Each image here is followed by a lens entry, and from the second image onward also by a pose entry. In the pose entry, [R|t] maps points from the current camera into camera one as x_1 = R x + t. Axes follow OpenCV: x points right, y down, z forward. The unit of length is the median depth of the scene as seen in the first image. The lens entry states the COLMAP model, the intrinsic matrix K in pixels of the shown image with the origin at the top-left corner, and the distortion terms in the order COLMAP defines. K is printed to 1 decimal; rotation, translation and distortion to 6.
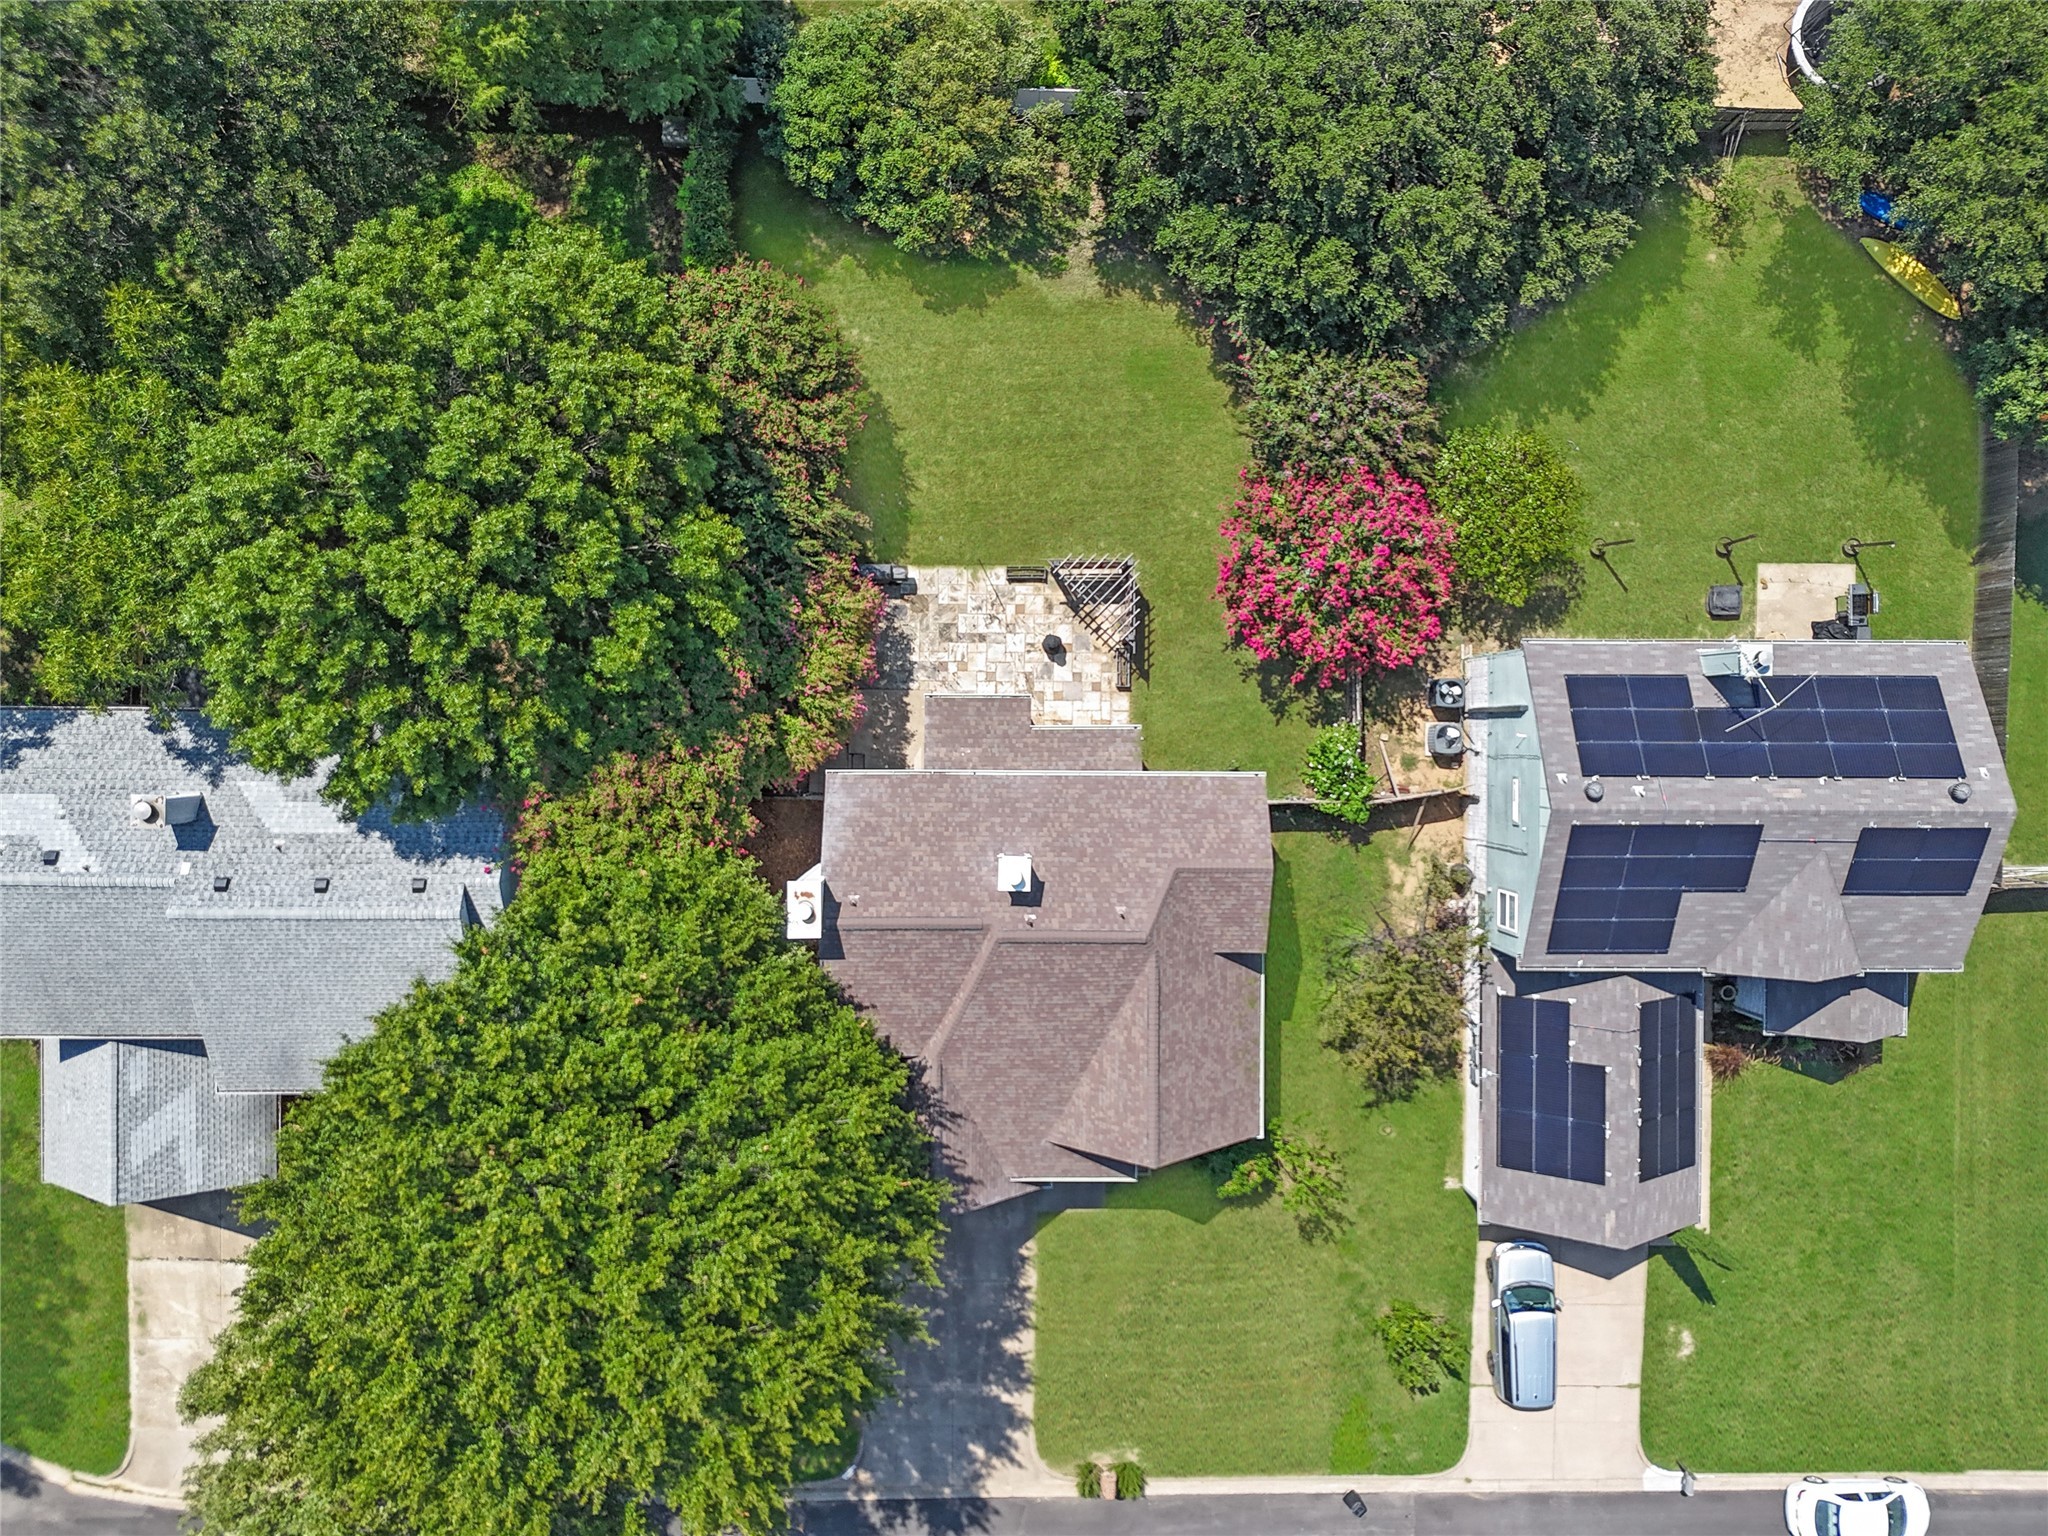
lens RADIAL K [[1516.6, 0, 1024.0], [0, 1516.6, 768.0], [0, 0, 1]] dist [0.020480, 0.000591]
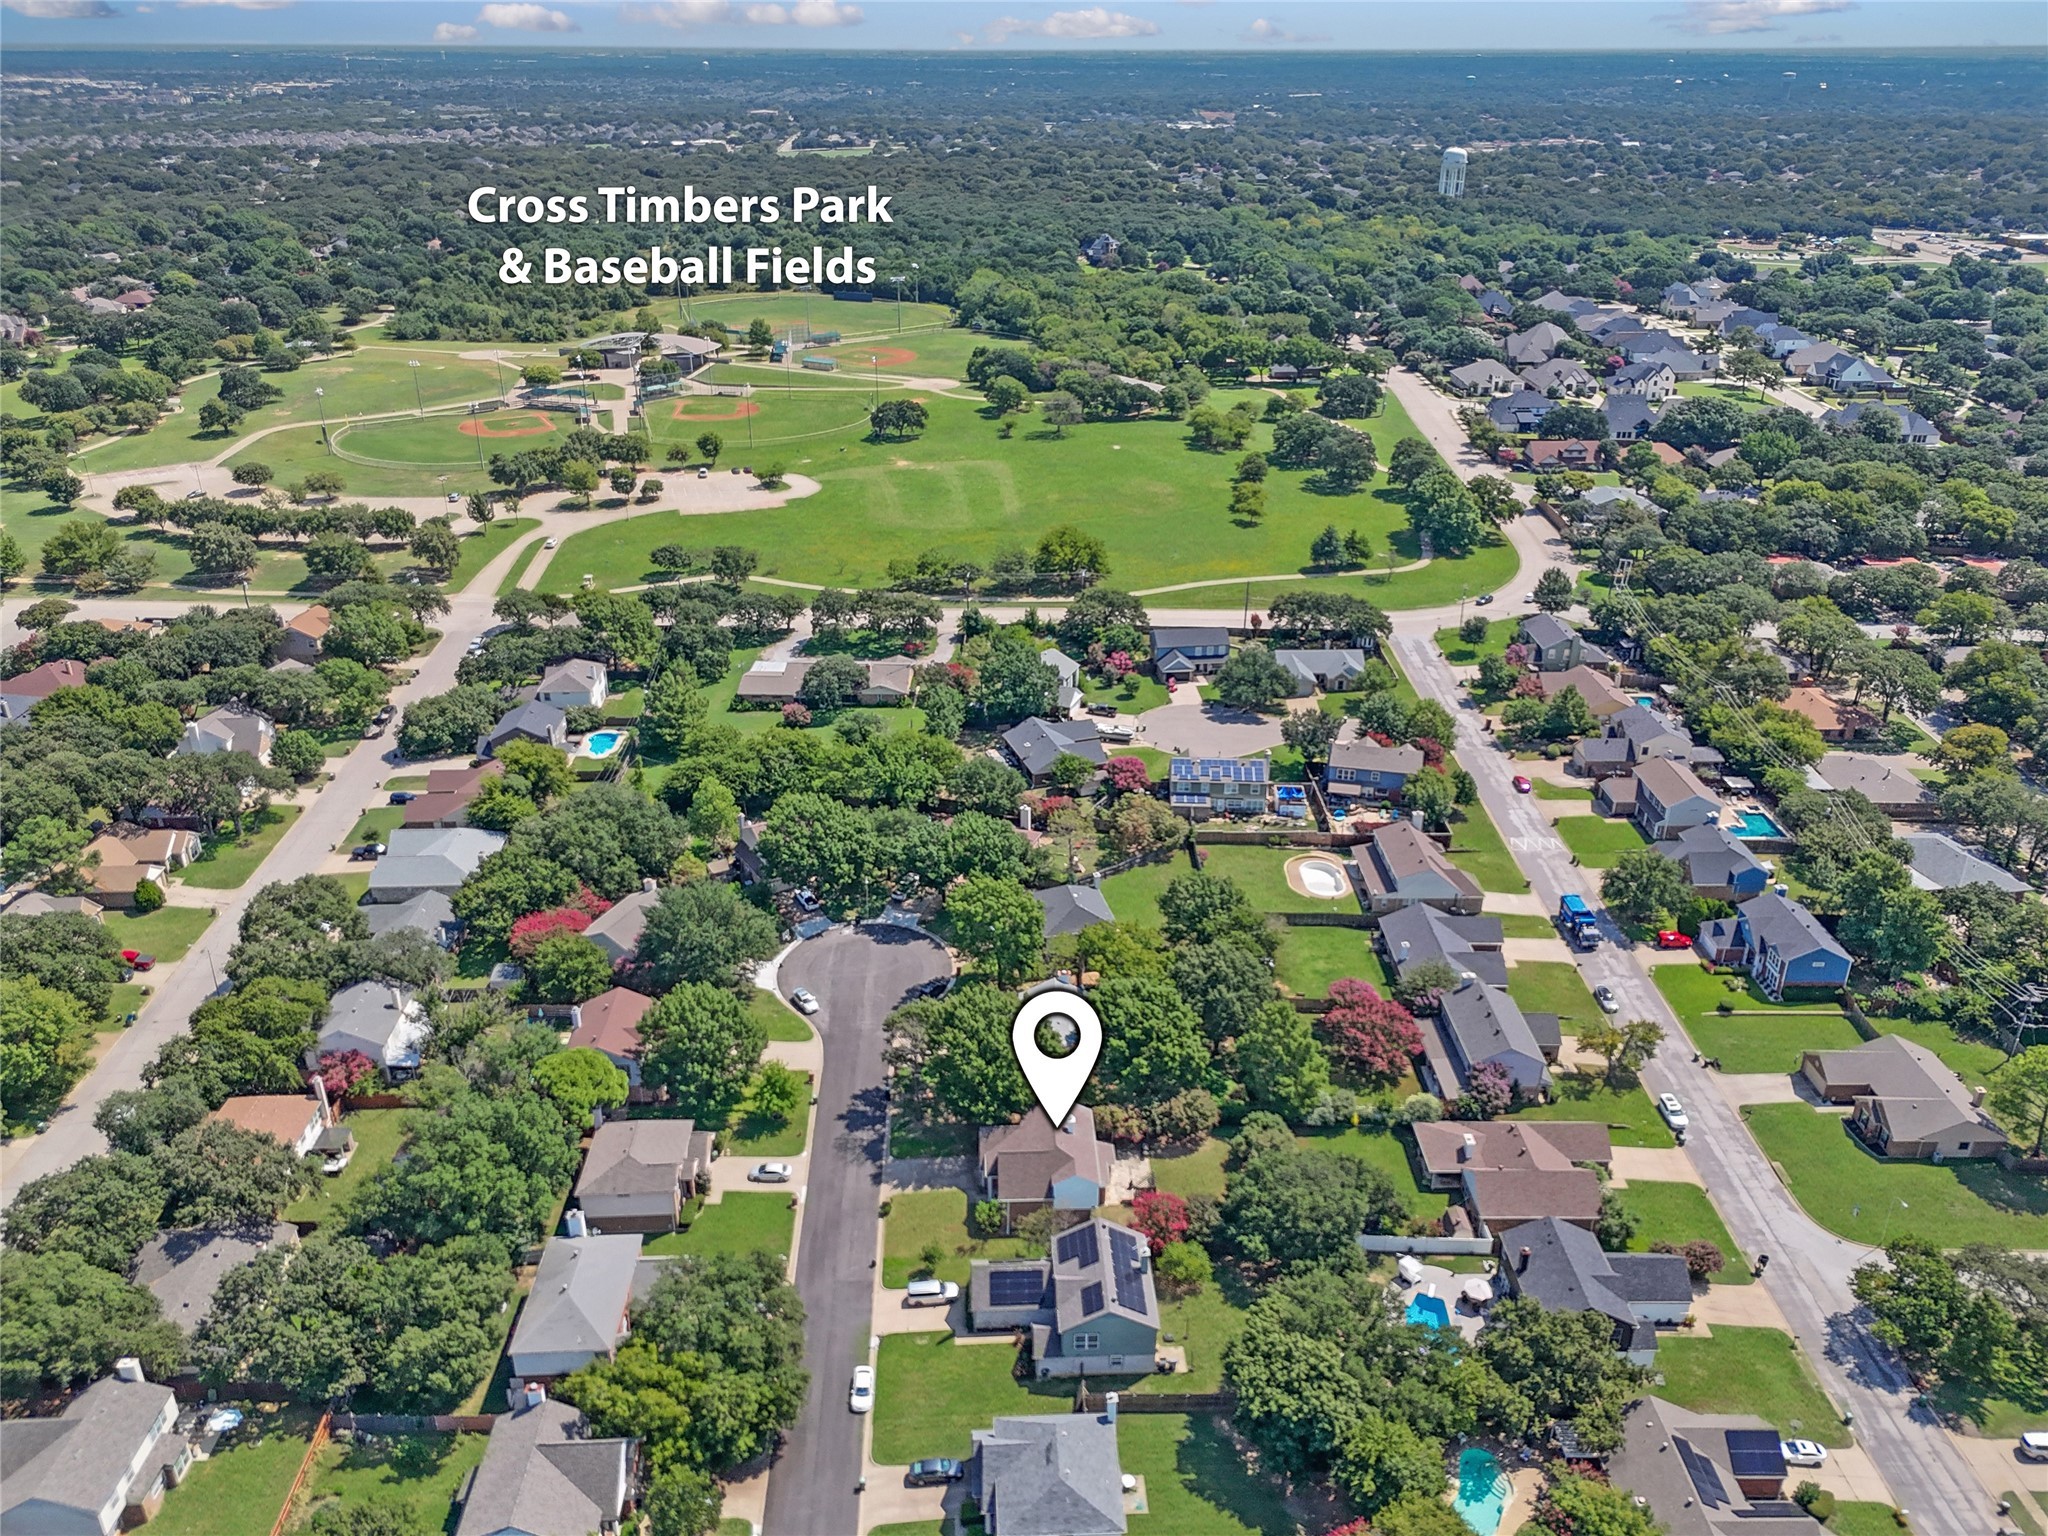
lens RADIAL K [[1530.0, 0, 1031.7], [0, 1530.0, 745.5], [0, 0, 1]] dist [0.061173, -0.048859]
pose [[0.048379, 0.390850, -0.919182, 3.074902], [-0.998652, 0.001606, -0.051878, 0.350568], [-0.018800, 0.920453, 0.390401, -1.407472]]
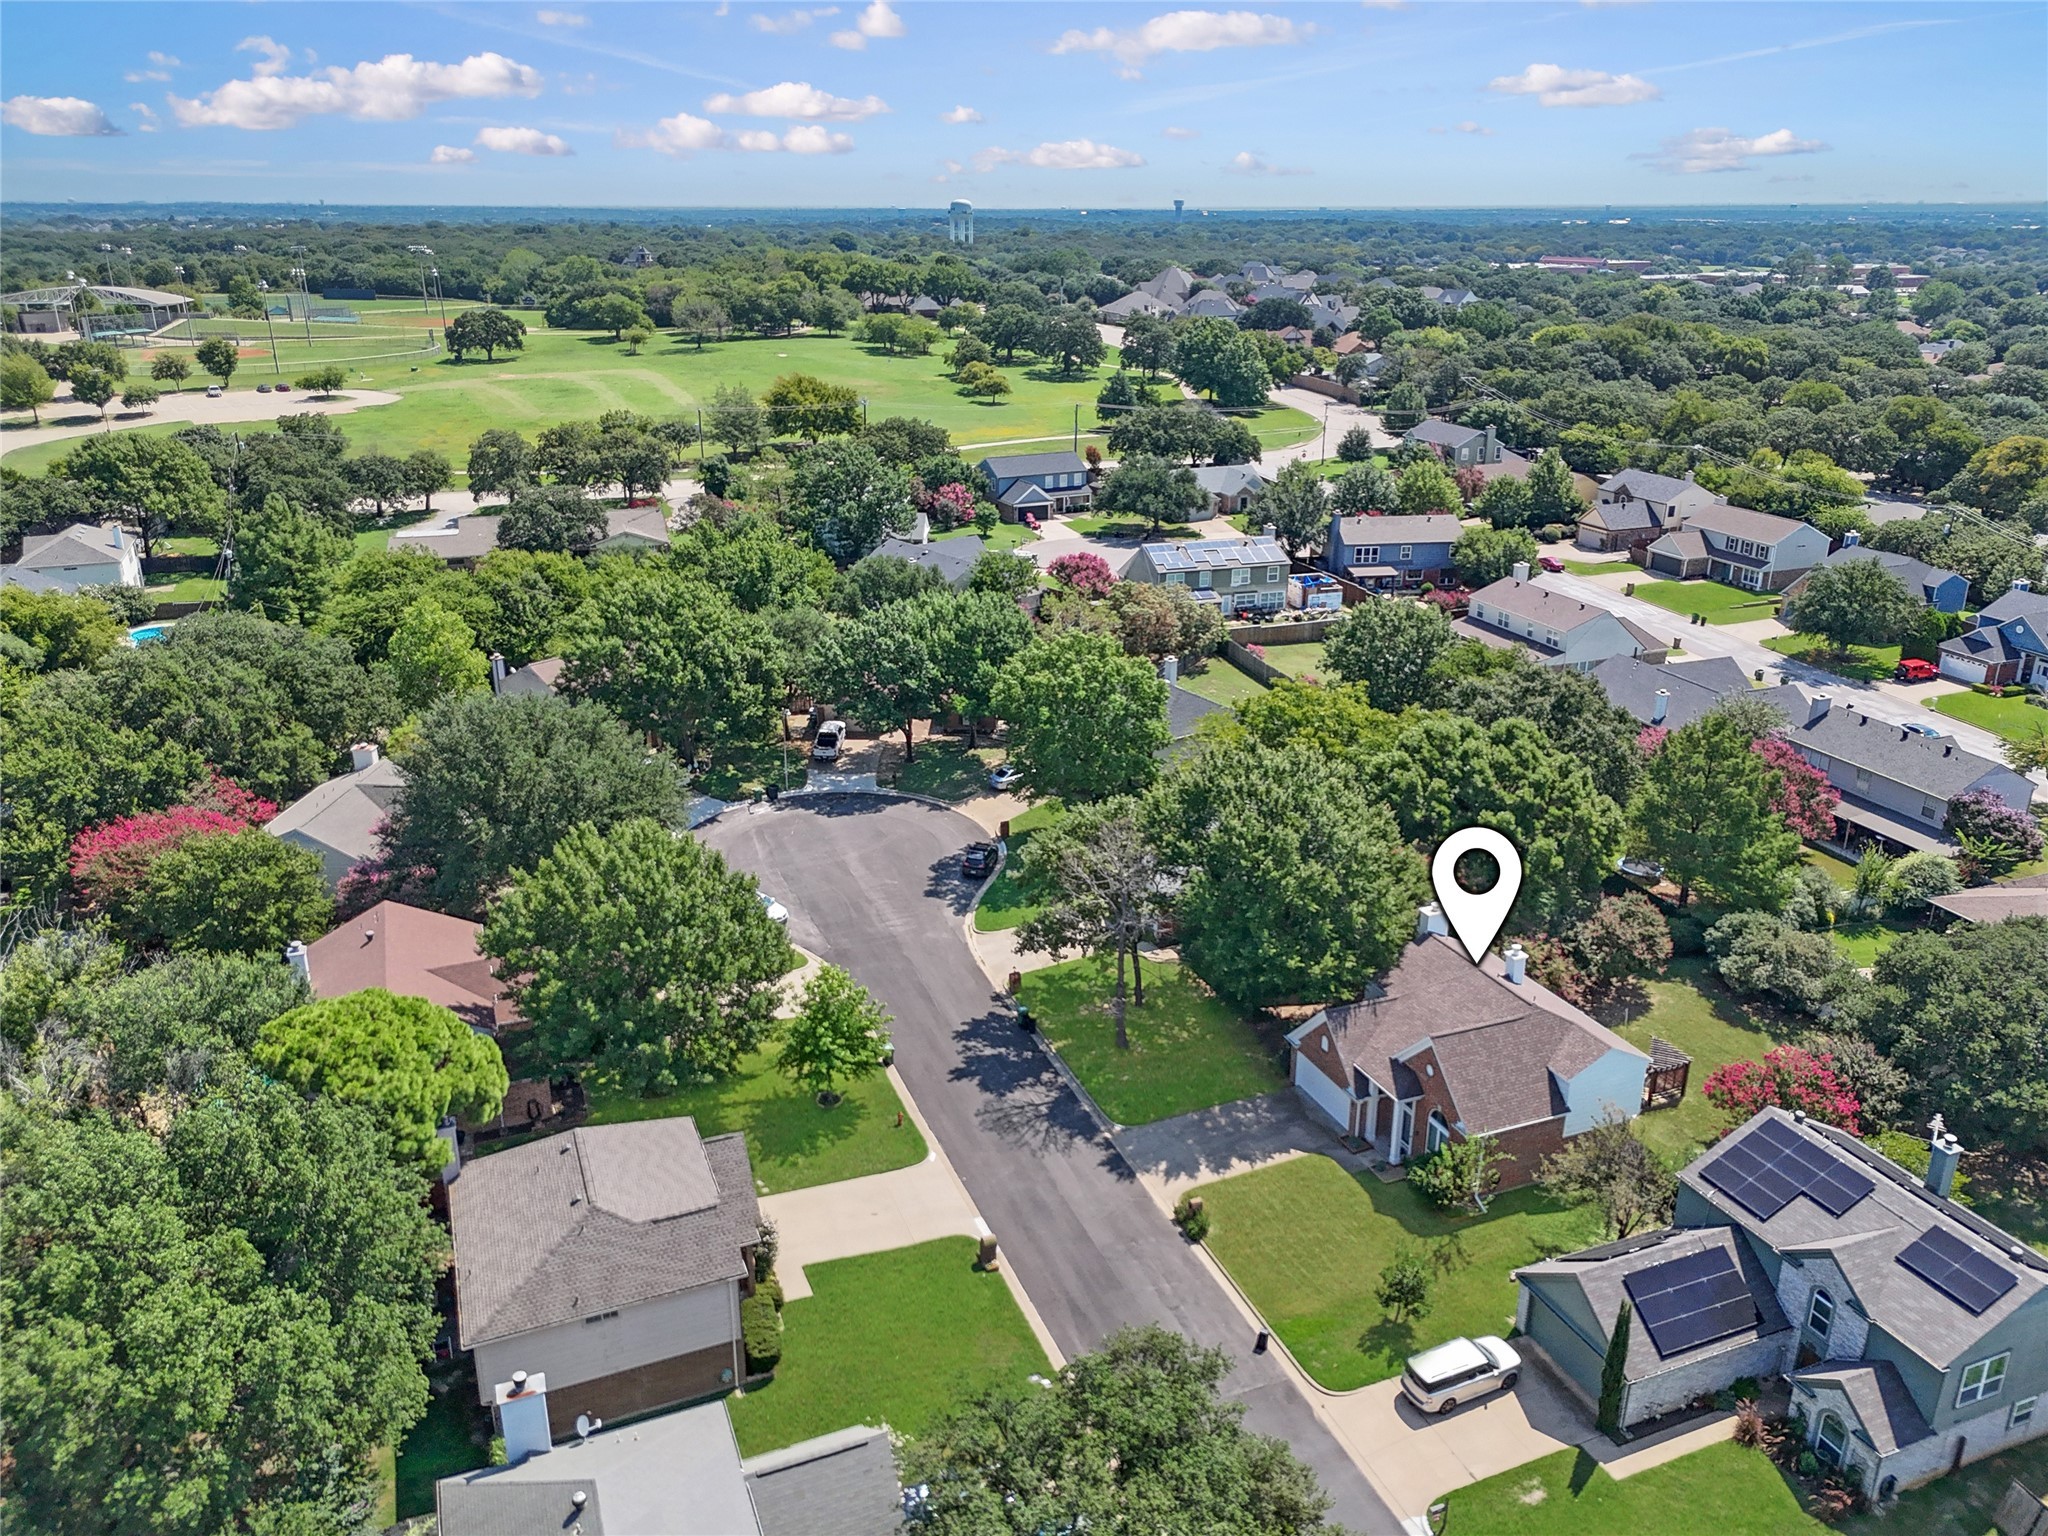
lens RADIAL K [[1503.1, 0, 1024.0], [0, 1503.1, 768.0], [0, 0, 1]] dist [0.075238, -0.074426]
pose [[0.379349, 0.302017, -0.874574, 1.248911], [-0.925229, 0.116876, -0.360960, 1.195150], [-0.006799, 0.946111, 0.323771, 0.125005]]
